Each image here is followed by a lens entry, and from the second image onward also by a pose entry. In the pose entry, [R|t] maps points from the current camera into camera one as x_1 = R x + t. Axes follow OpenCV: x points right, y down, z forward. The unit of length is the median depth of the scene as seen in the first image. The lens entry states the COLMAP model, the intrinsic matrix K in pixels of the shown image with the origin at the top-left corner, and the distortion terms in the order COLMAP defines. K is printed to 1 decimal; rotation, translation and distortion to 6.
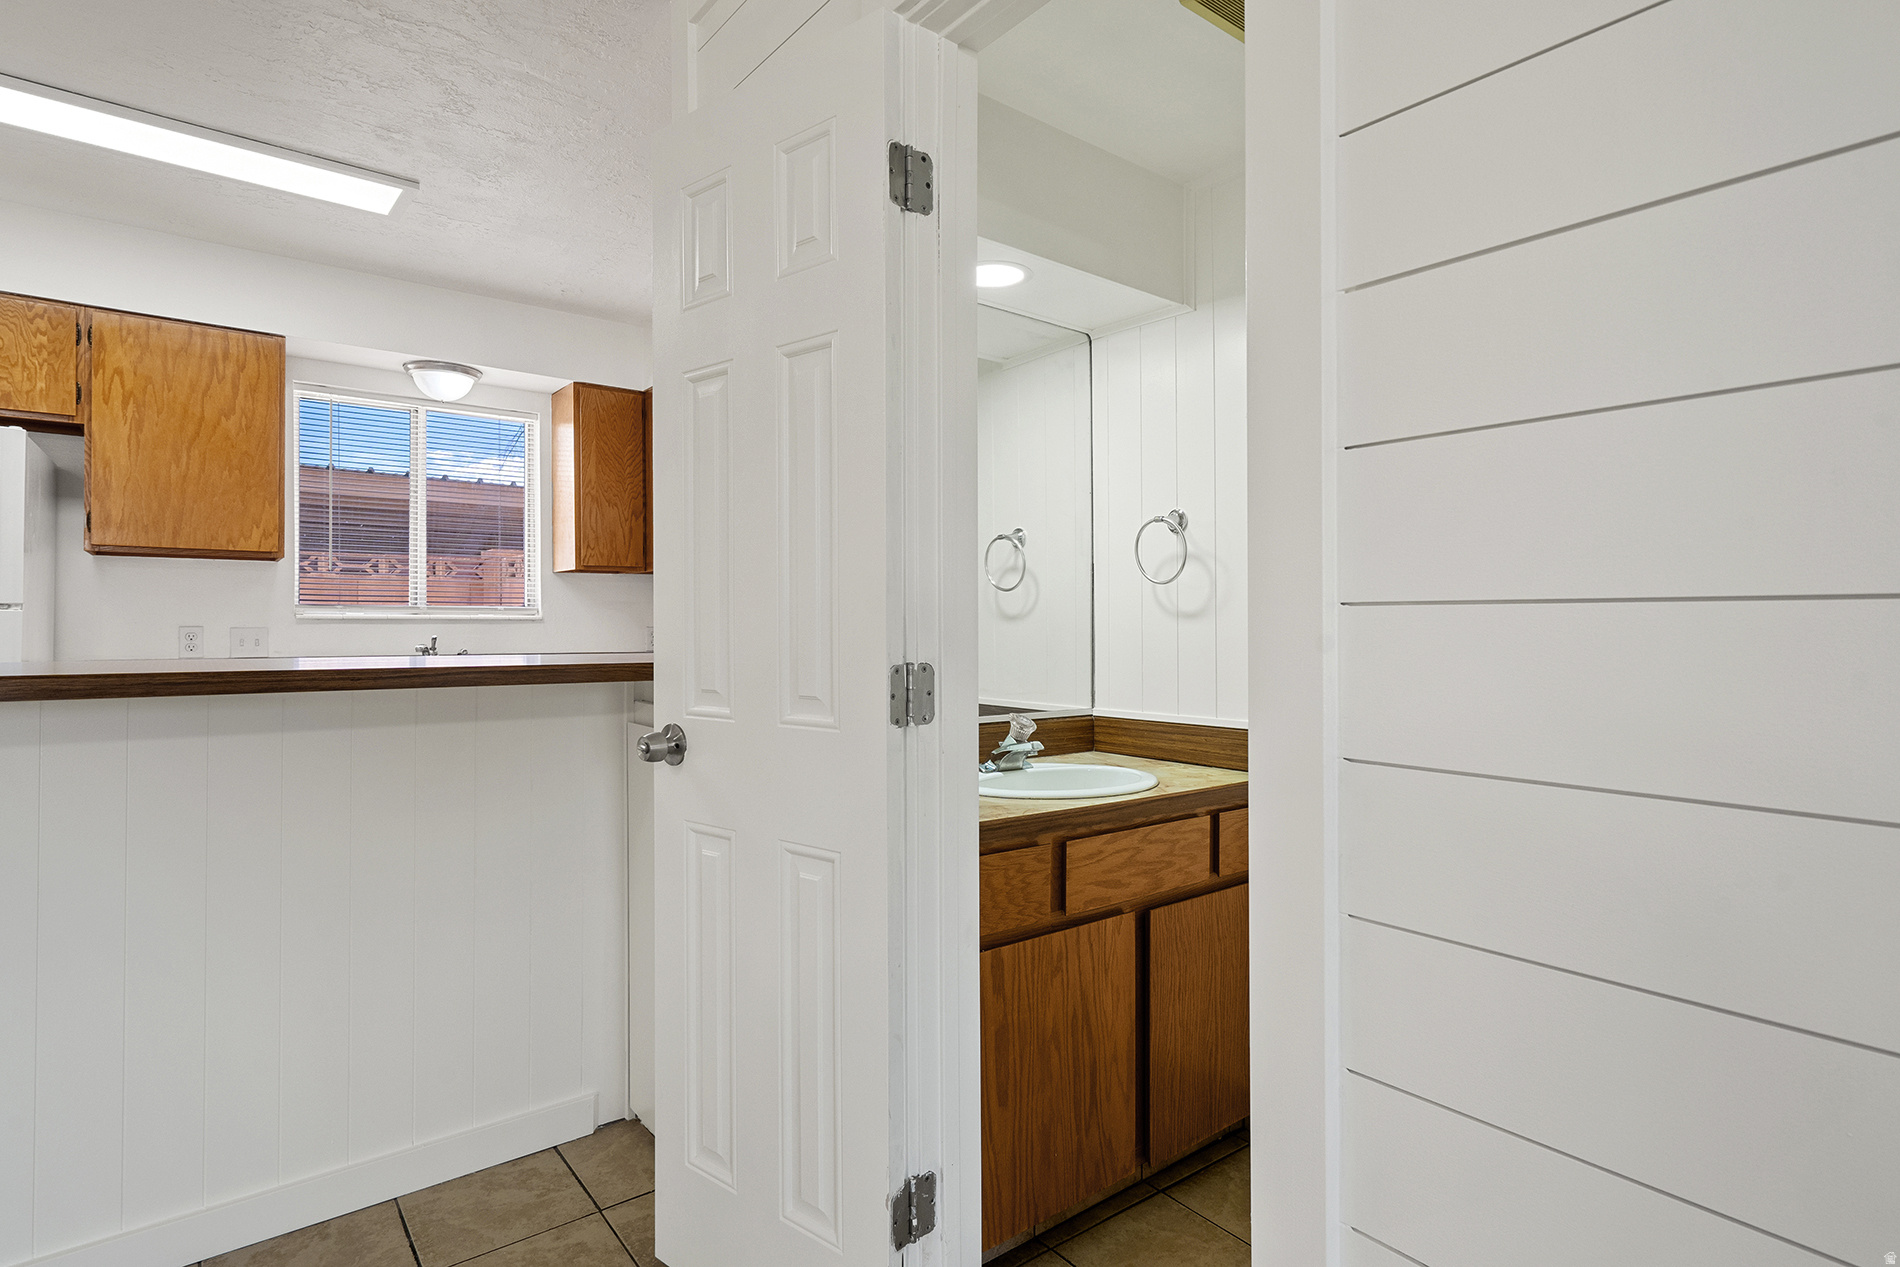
lens RADIAL K [[967.8, 0, 944.7], [0, 967.8, 622.7], [0, 0, 1]] dist [0.000280, 0.000629]
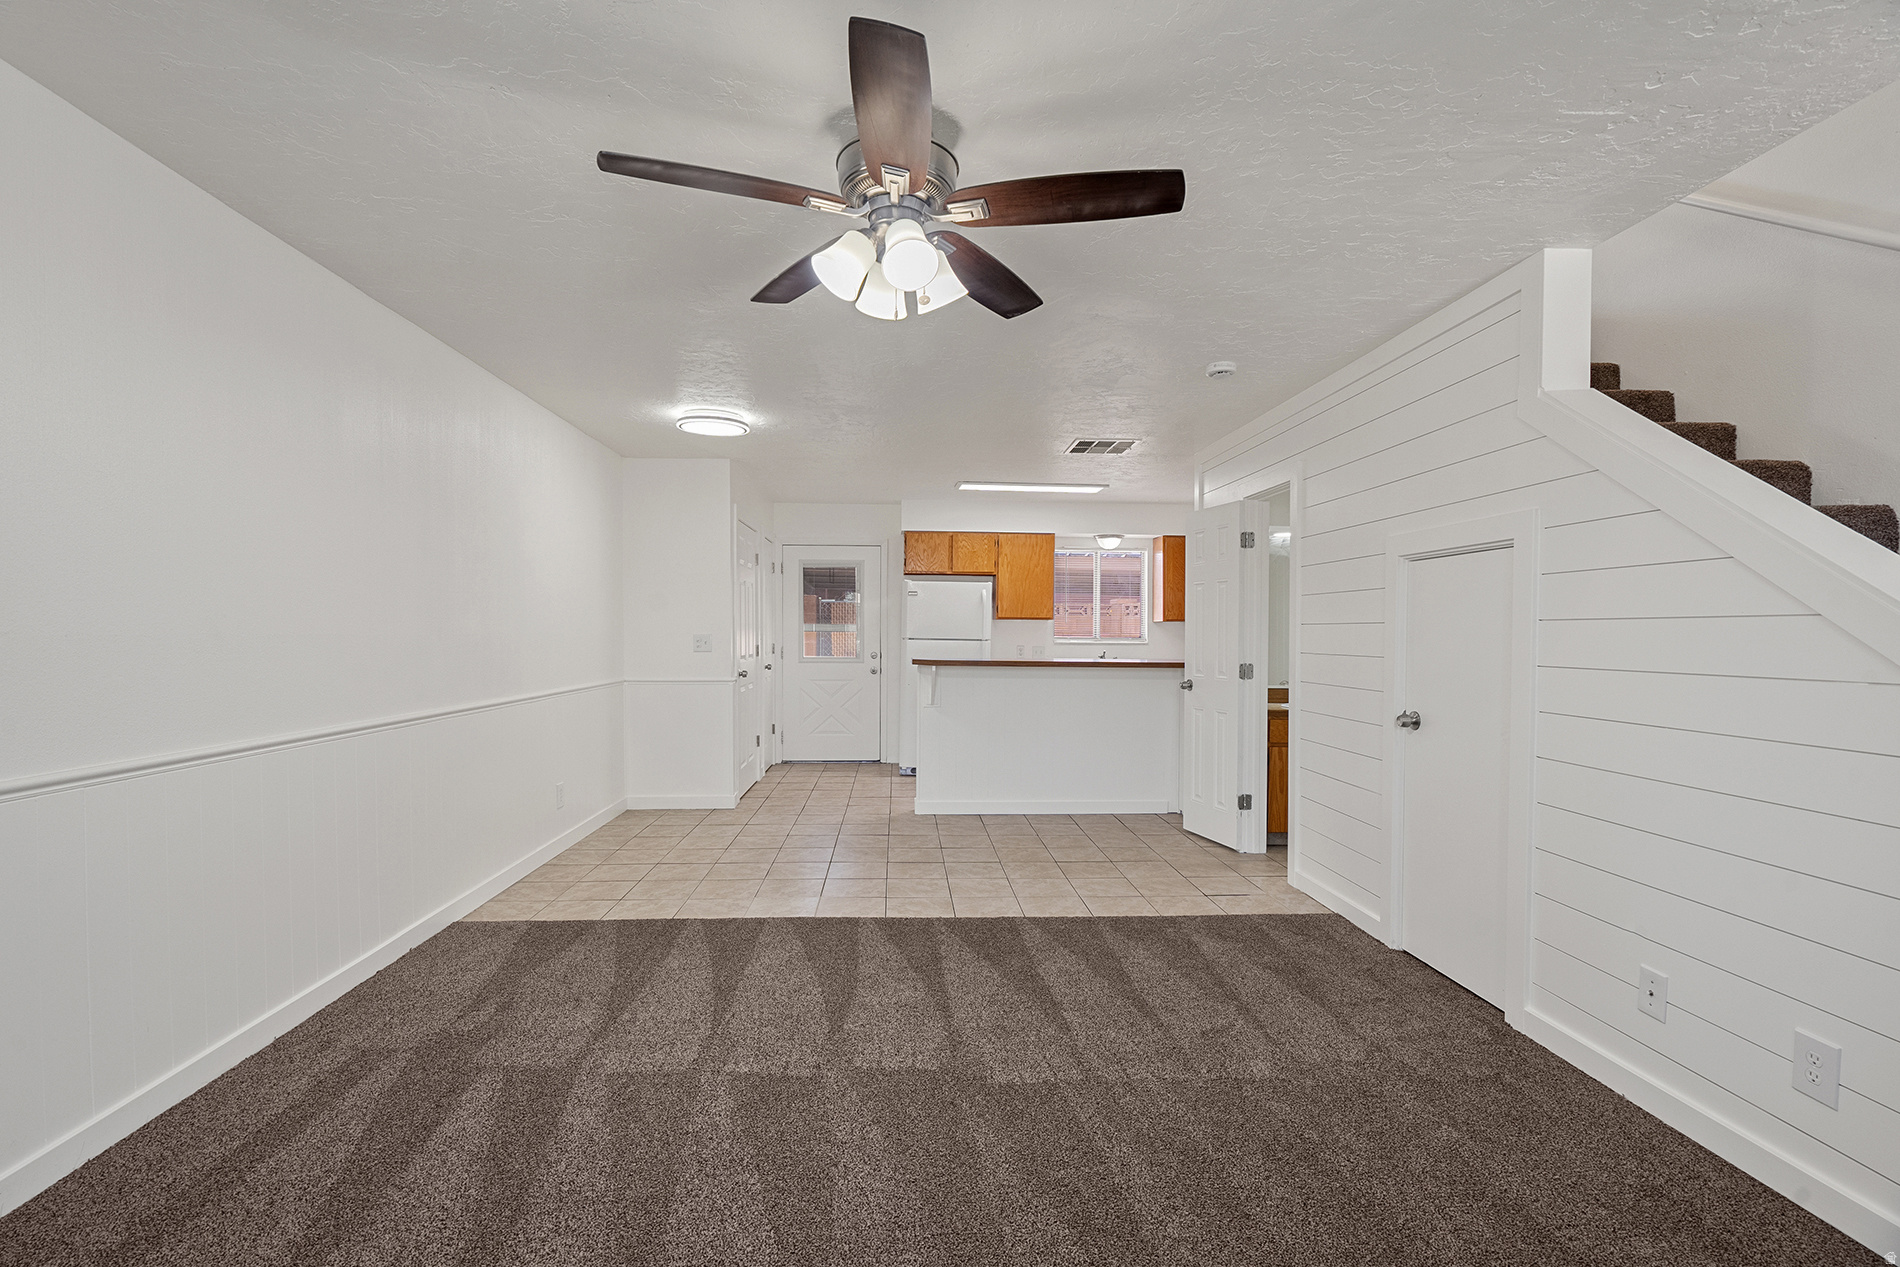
lens RADIAL K [[854.1, 0, 948.9], [0, 854.1, 652.7], [0, 0, 1]] dist [-0.002119, 0.000644]
pose [[0.821195, 0.017325, -0.570385, 0.402056], [-0.005197, 0.999725, 0.022884, -0.031700], [0.570624, -0.015828, 0.821059, -1.070873]]
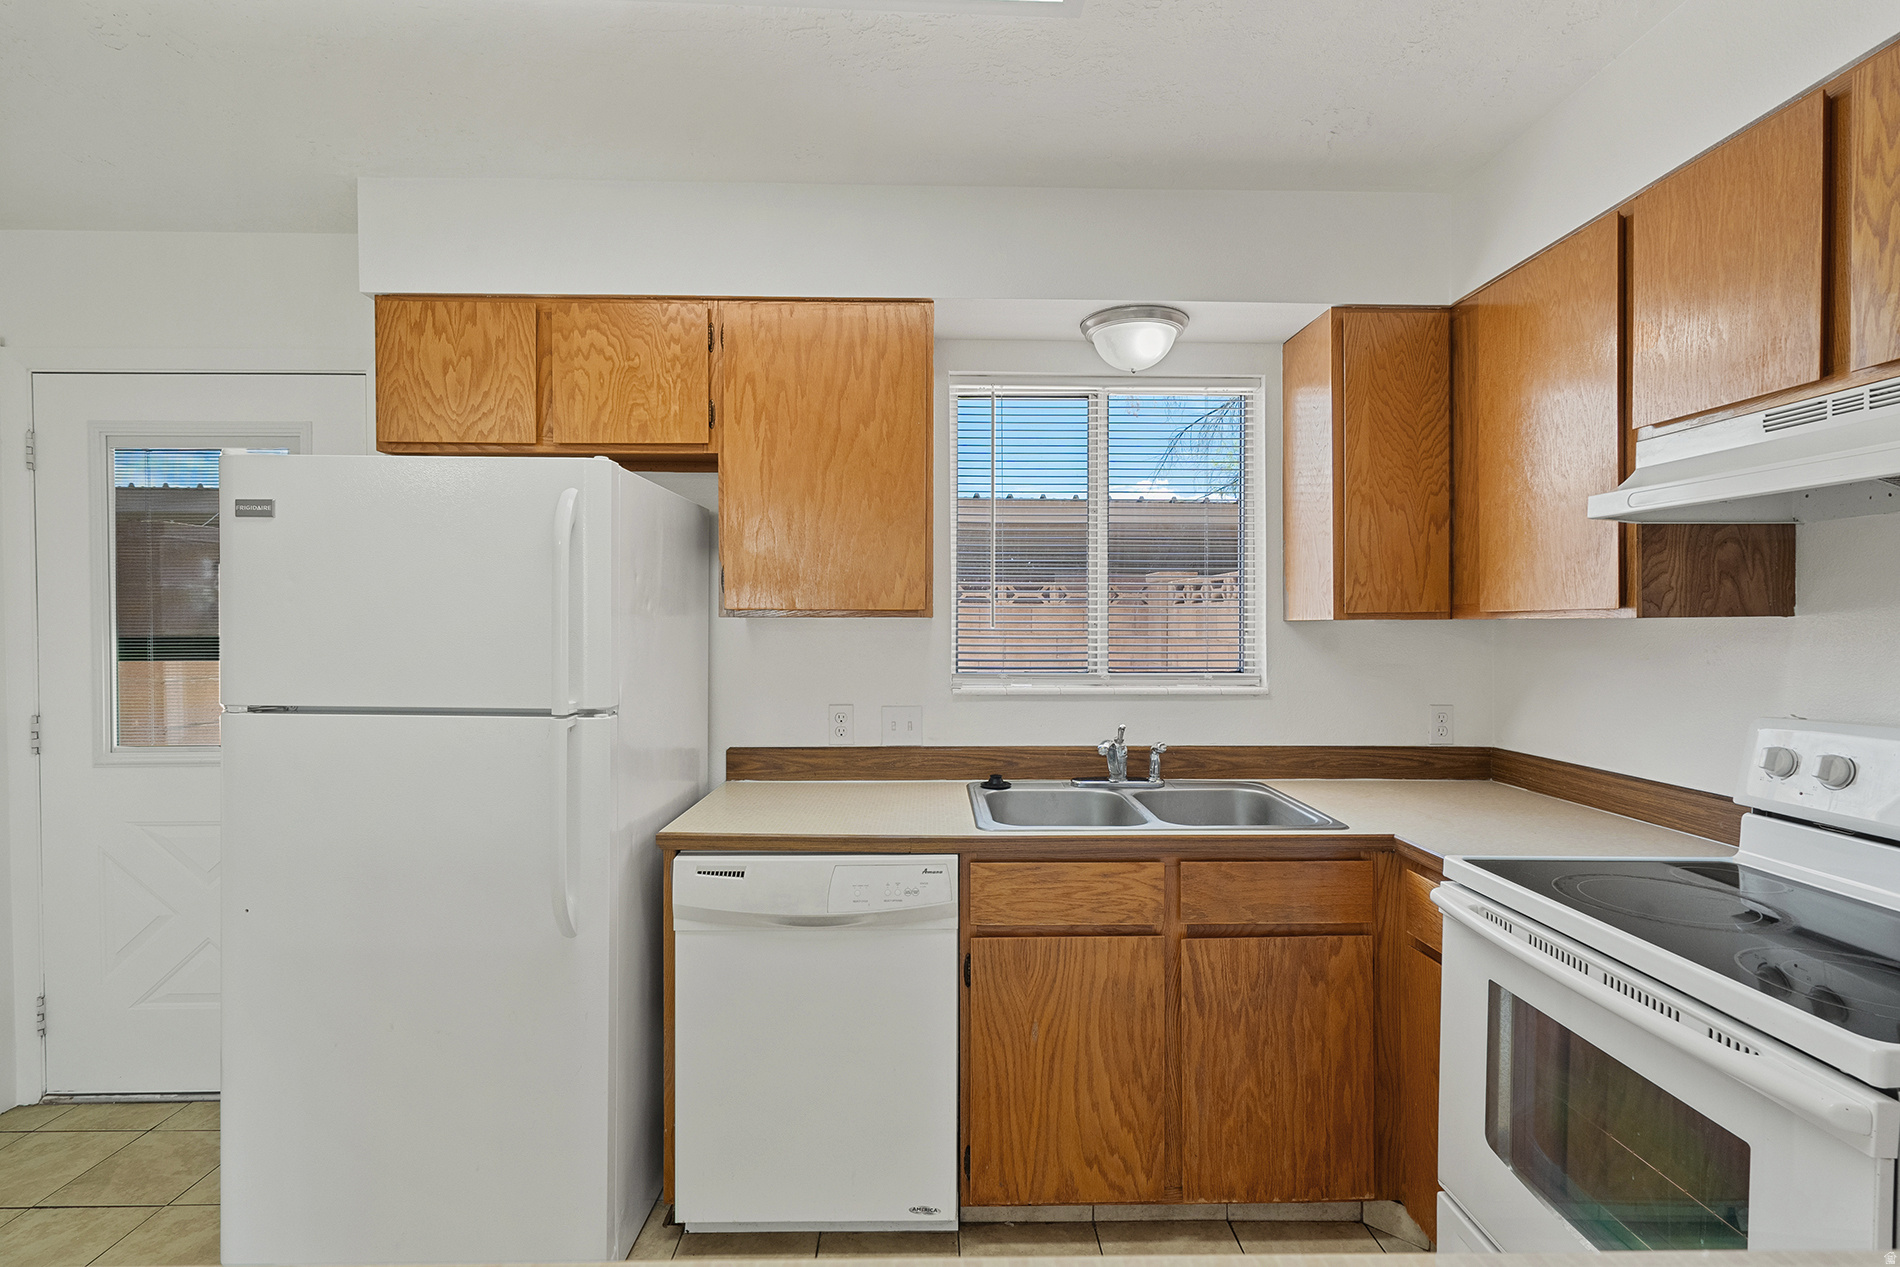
lens RADIAL K [[887.7, 0, 944.8], [0, 887.7, 635.4], [0, 0, 1]] dist [-0.003113, 0.000622]
pose [[0.797871, 0.006578, -0.602792, -0.300455], [0.000804, 0.999928, 0.011975, -0.064678], [0.602827, -0.010040, 0.797809, 0.514850]]
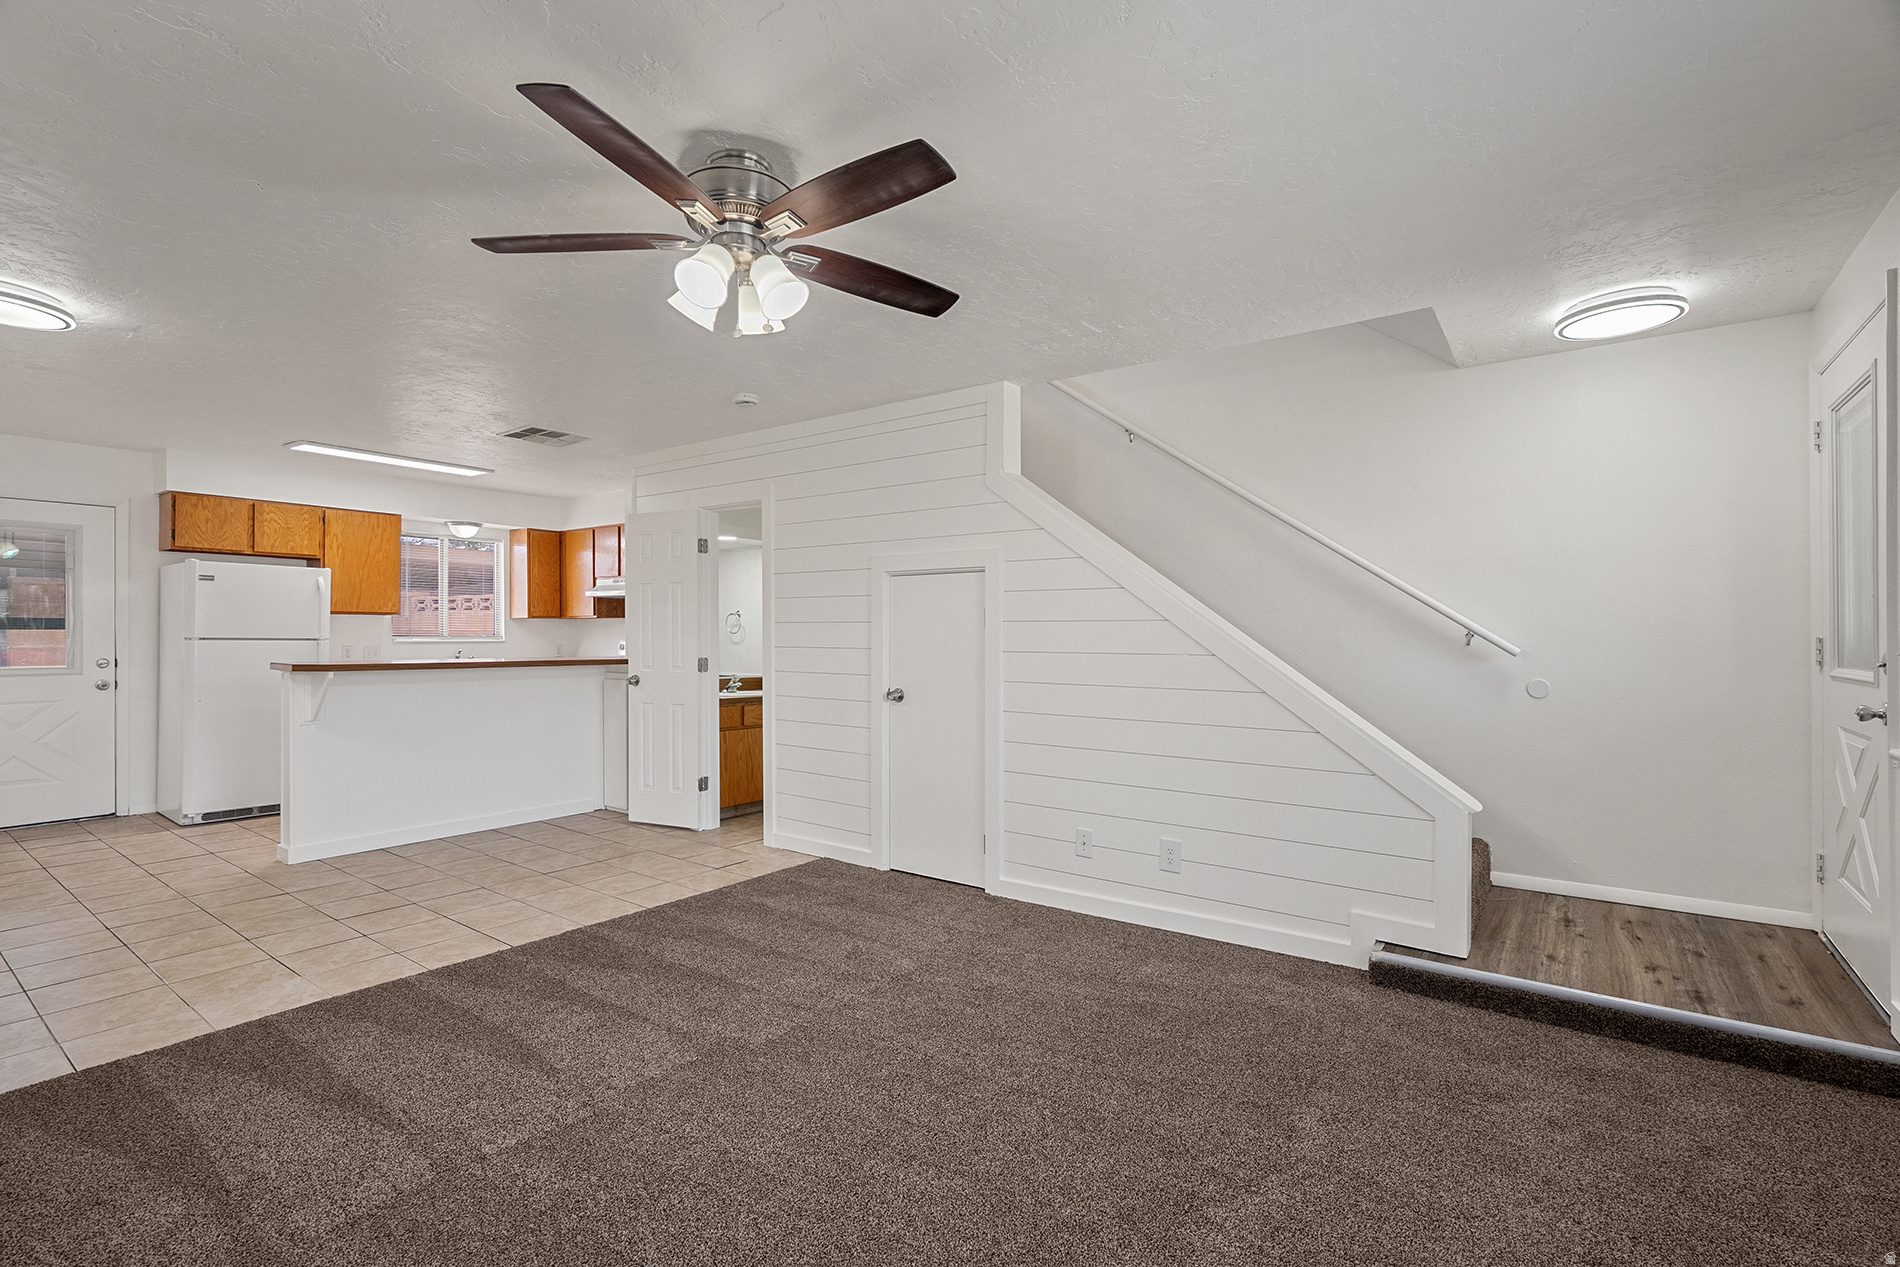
lens RADIAL K [[856.0, 0, 937.2], [0, 856.0, 633.3], [0, 0, 1]] dist [0.000152, 0.000938]
pose [[0.966473, 0.001346, 0.256764, -0.001737], [-0.001644, 0.999998, 0.000944, -0.030867], [-0.256763, -0.001334, 0.966474, -1.257254]]
